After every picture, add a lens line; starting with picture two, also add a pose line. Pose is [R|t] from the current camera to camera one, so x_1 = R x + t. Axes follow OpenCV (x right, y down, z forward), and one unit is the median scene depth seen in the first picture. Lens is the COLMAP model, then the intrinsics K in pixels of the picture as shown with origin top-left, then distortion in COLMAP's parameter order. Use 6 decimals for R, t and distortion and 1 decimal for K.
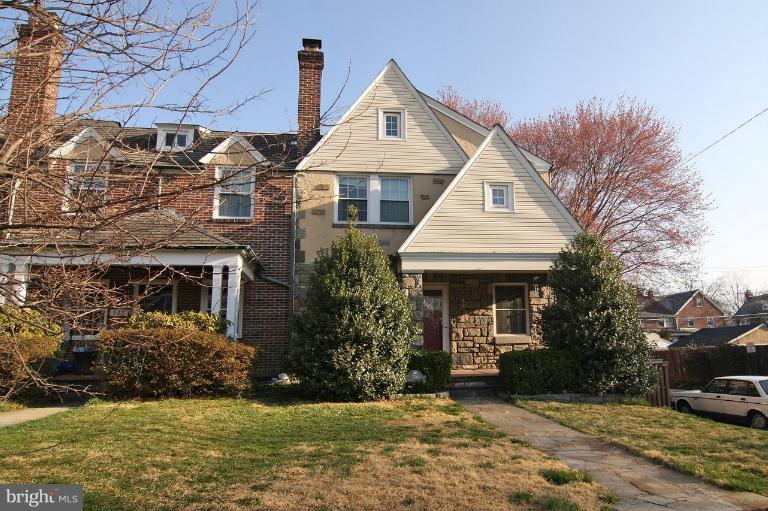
lens RADIAL K [[398.7, 0, 384.0], [0, 398.7, 255.5], [0, 0, 1]] dist [0.005753, 0.000014]
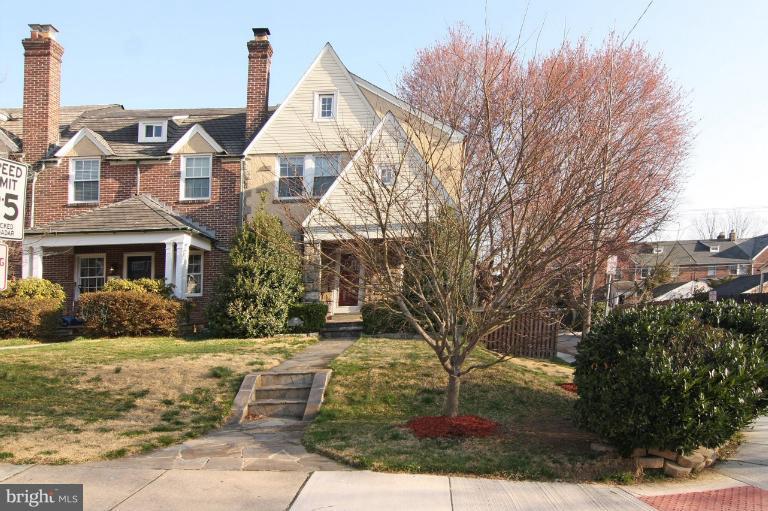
lens RADIAL K [[455.5, 0, 384.5], [0, 455.5, 237.2], [0, 0, 1]] dist [0.021667, -0.000180]
pose [[0.988185, -0.035817, -0.149025, 0.400355], [0.048142, 0.995637, 0.079939, -0.062216], [0.145512, -0.086169, 0.985597, -0.304821]]
